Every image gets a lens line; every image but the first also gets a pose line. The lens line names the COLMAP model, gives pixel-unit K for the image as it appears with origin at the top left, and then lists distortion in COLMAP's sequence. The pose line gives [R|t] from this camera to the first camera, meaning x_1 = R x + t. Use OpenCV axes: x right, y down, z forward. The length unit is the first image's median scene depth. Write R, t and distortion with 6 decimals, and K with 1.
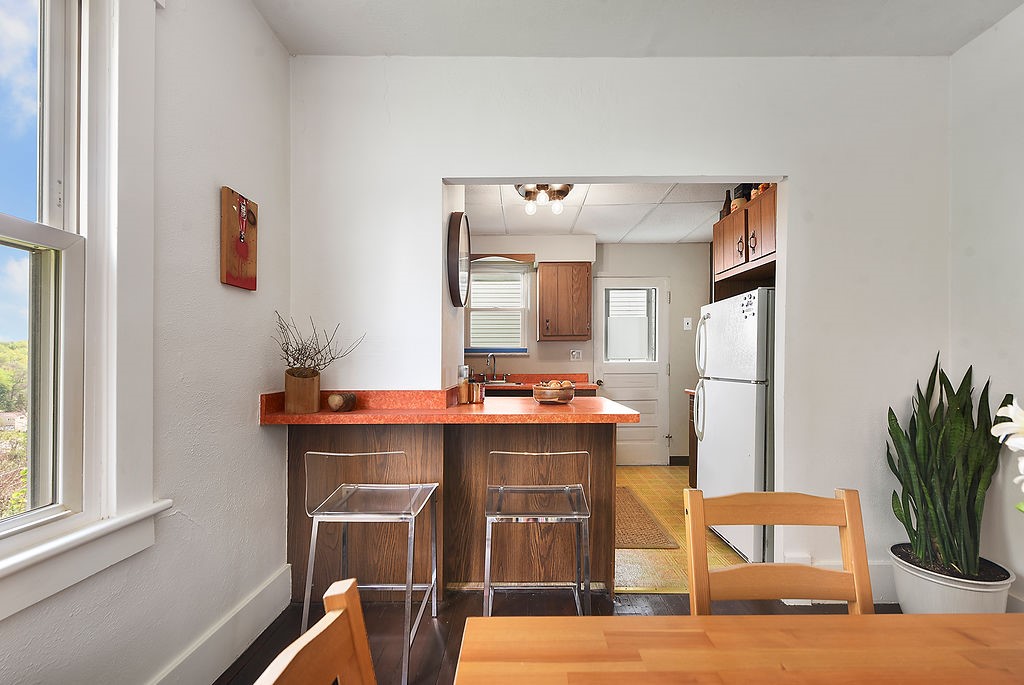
lens RADIAL K [[421.5, 0, 532.1], [0, 421.5, 366.4], [0, 0, 1]] dist [0.012388, -0.002469]
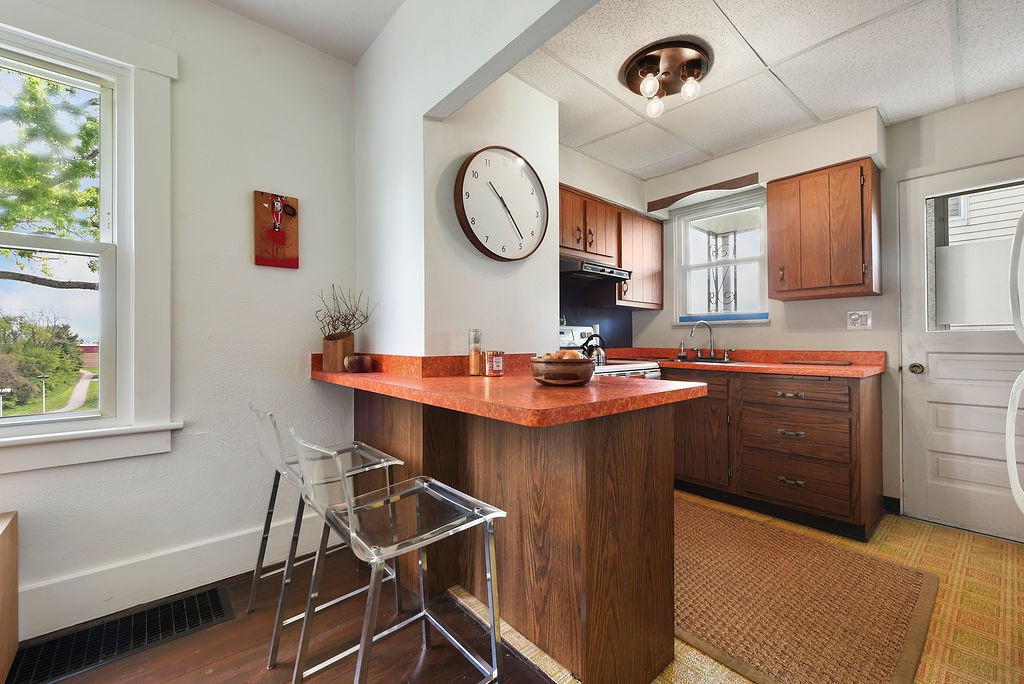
lens RADIAL K [[421.5, 0, 516.9], [0, 421.5, 337.7], [0, 0, 1]] dist [0.012388, -0.002469]
pose [[0.642078, -0.003654, -0.766630, 0.488512], [-0.011083, 0.999840, -0.014049, 0.022831], [0.766559, 0.017517, 0.641935, 0.489806]]
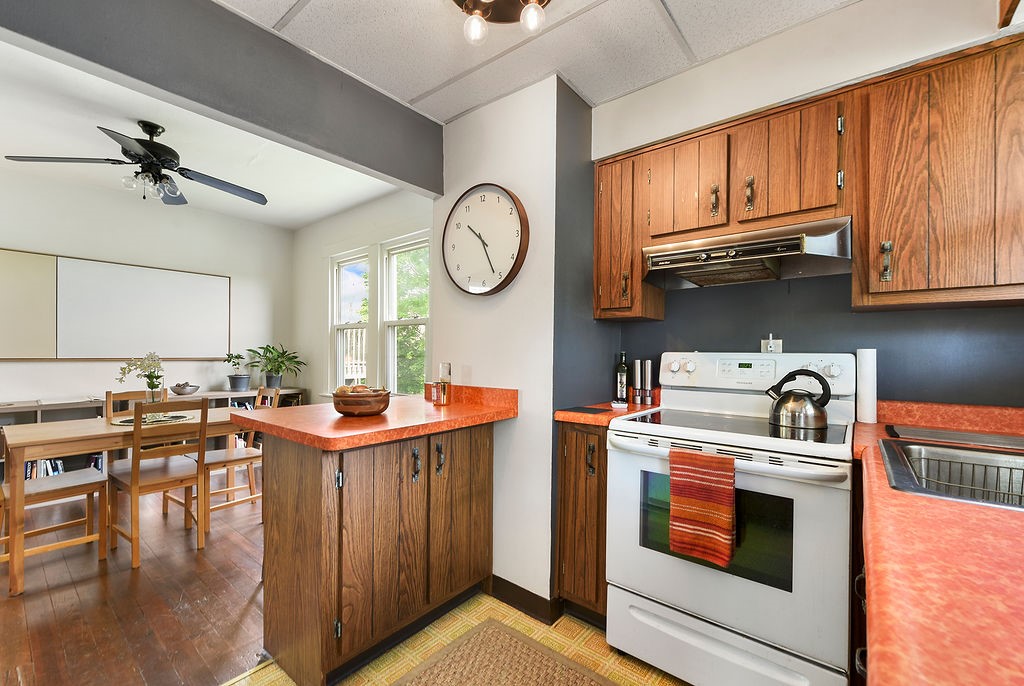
lens RADIAL K [[421.5, 0, 509.0], [0, 421.5, 356.6], [0, 0, 1]] dist [0.012388, -0.002469]
pose [[-0.633451, 0.001492, -0.773781, 0.448611], [-0.017201, 0.999724, 0.016010, -0.036397], [0.773591, 0.023451, -0.633251, 1.656366]]
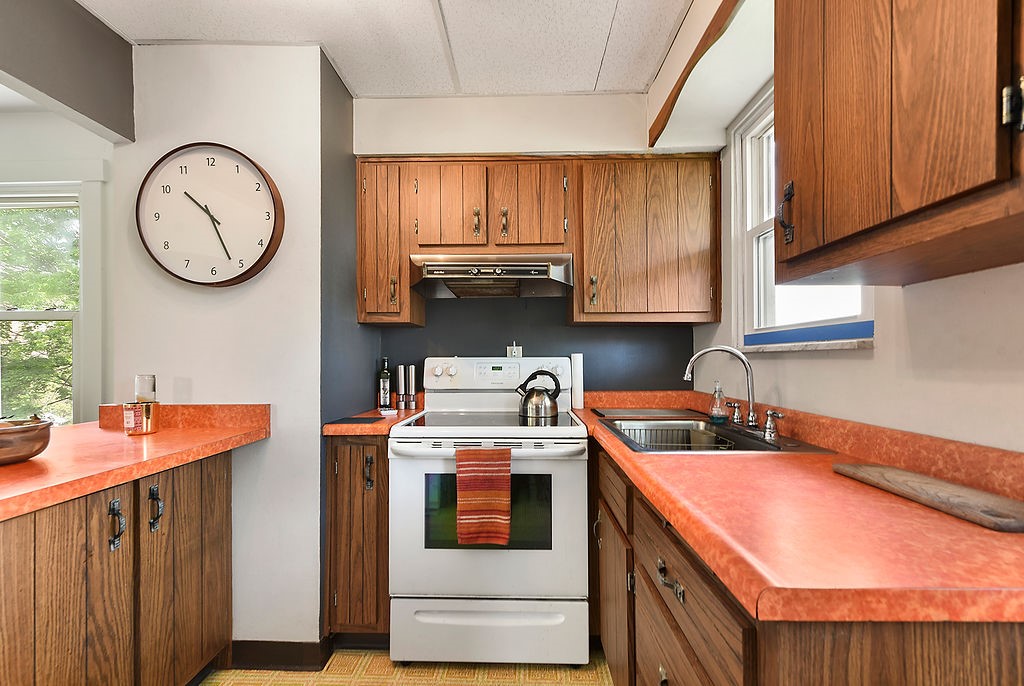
lens RADIAL K [[421.5, 0, 512.8], [0, 421.5, 358.3], [0, 0, 1]] dist [0.012388, -0.002469]
pose [[-0.036301, -0.002454, -0.999338, 0.473620], [-0.007929, 0.999966, -0.002168, -0.034702], [0.999309, 0.007845, -0.036319, 1.560197]]
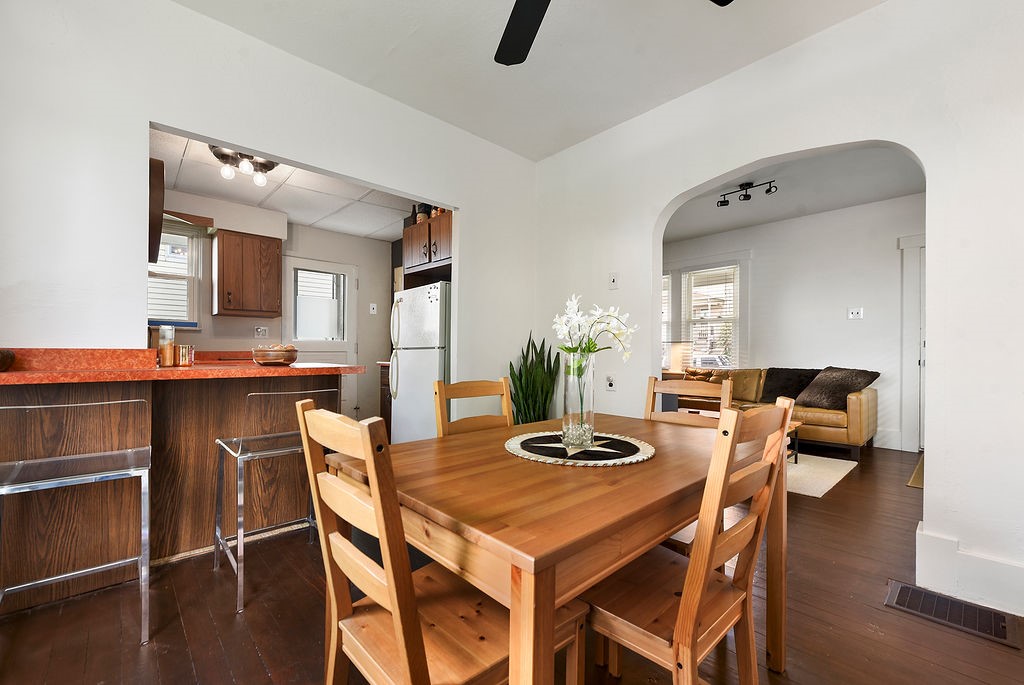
lens RADIAL K [[421.5, 0, 509.6], [0, 421.5, 349.2], [0, 0, 1]] dist [0.012388, -0.002469]
pose [[0.751717, 0.013195, 0.659354, -0.204131], [0.003209, 0.999715, -0.023665, 0.071135], [-0.659478, 0.019905, 0.751460, -0.195715]]
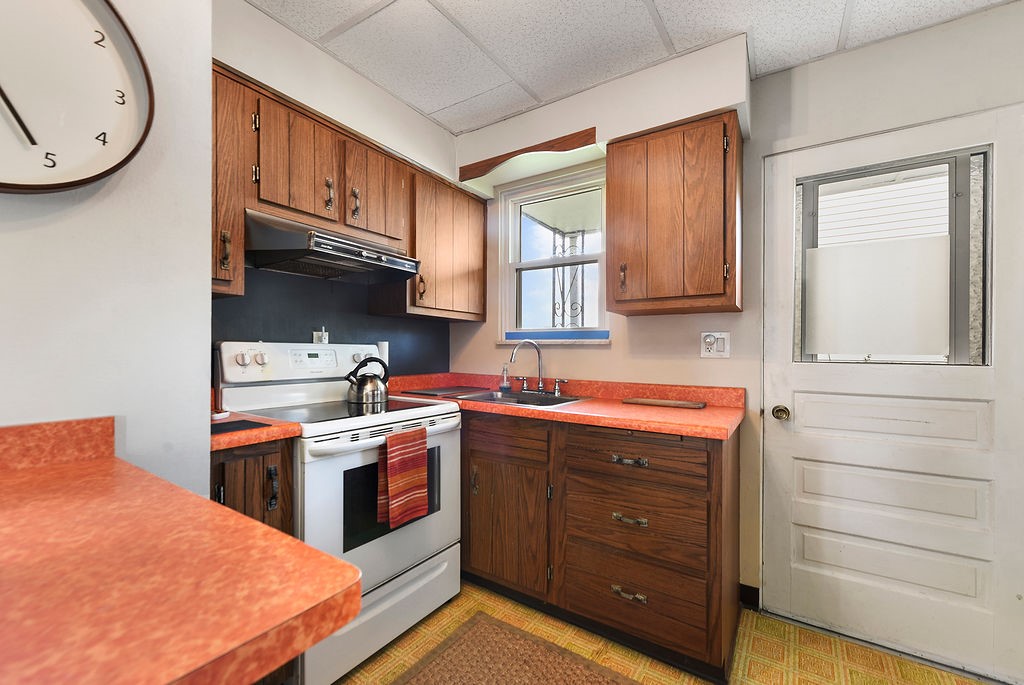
lens RADIAL K [[421.5, 0, 517.8], [0, 421.5, 350.3], [0, 0, 1]] dist [0.012388, -0.002469]
pose [[0.829810, 0.010701, -0.557944, 0.349171], [-0.017916, 0.999812, -0.007470, -0.025220], [0.557759, 0.016195, 0.829845, 1.008864]]
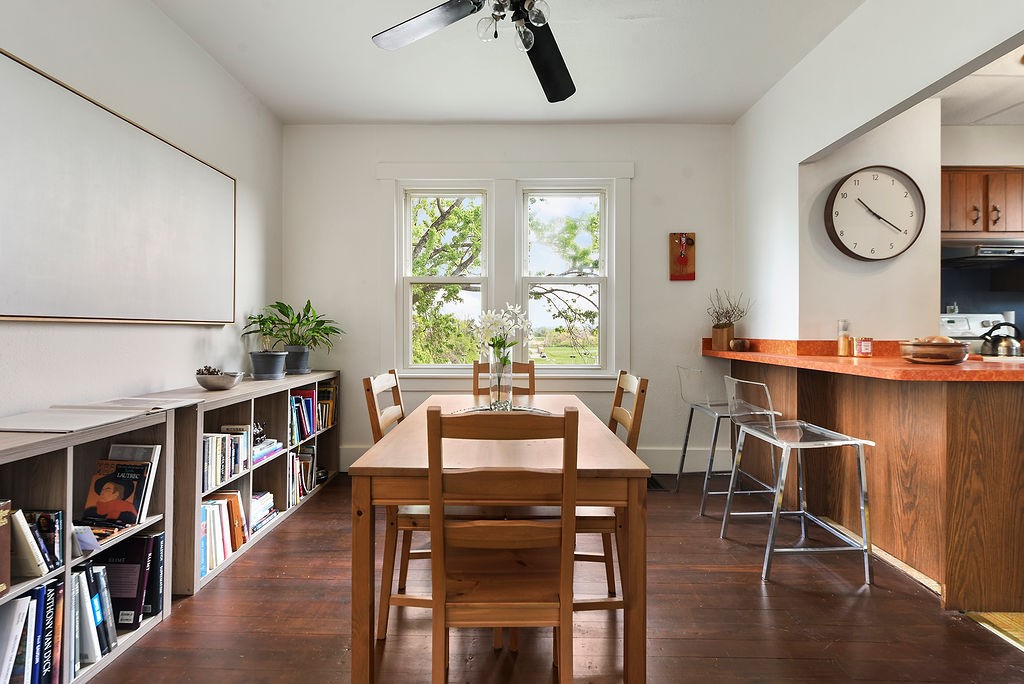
lens RADIAL K [[450.2, 0, 515.5], [0, 450.2, 332.2], [0, 0, 1]] dist [-0.002032, 0.000149]
pose [[-0.002039, 0.005170, -0.999985, 0.893976], [-0.016253, 0.999854, 0.005202, 0.033093], [0.999866, 0.016263, -0.001954, 0.166150]]
